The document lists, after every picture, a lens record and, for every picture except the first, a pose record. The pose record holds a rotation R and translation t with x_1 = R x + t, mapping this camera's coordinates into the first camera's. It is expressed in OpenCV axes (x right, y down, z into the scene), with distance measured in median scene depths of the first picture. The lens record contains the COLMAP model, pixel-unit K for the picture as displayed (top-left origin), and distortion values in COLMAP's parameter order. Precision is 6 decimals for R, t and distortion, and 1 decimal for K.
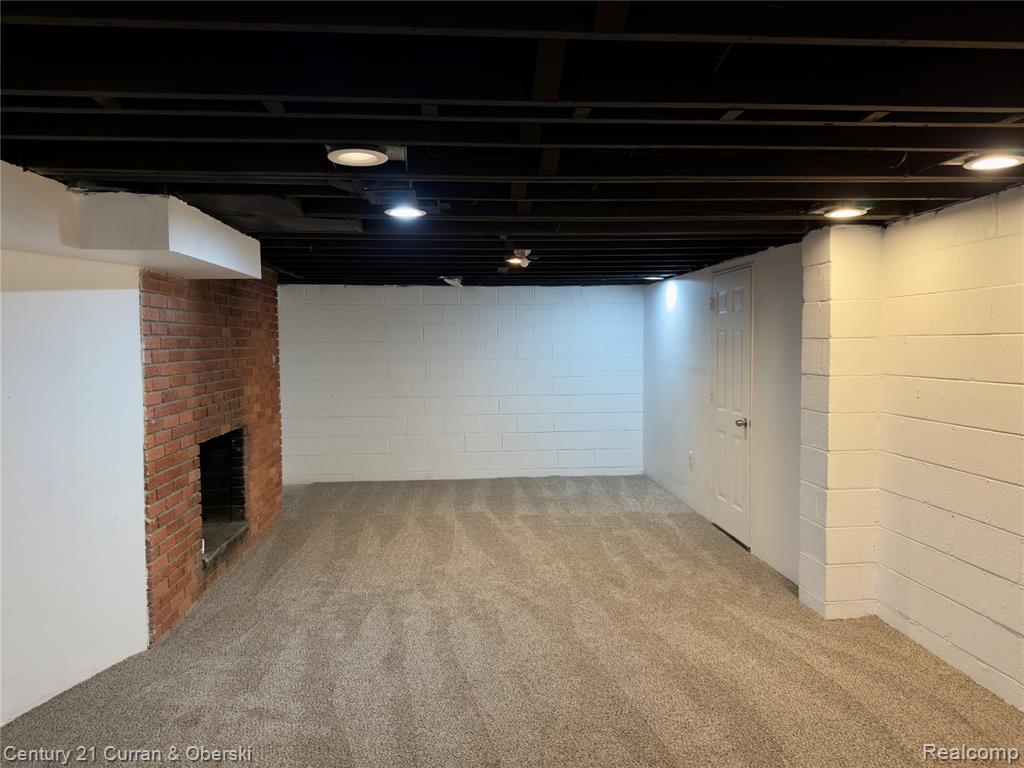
lens RADIAL K [[715.8, 0, 500.7], [0, 715.8, 381.2], [0, 0, 1]] dist [0.063819, -0.072960]
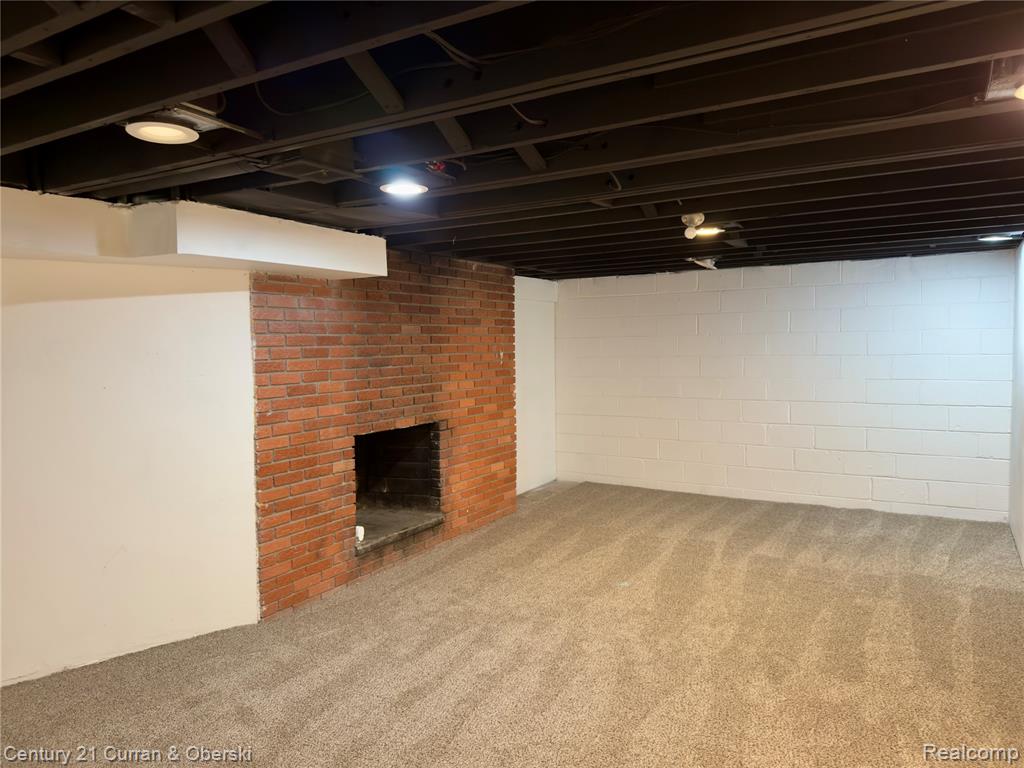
lens RADIAL K [[714.2, 0, 512.0], [0, 714.2, 384.0], [0, 0, 1]] dist [0.119893, -0.190483]
pose [[0.832186, 0.037227, -0.553246, 0.370450], [-0.028867, 0.999299, 0.023819, -0.021691], [0.553745, -0.003852, 0.832677, 0.271355]]
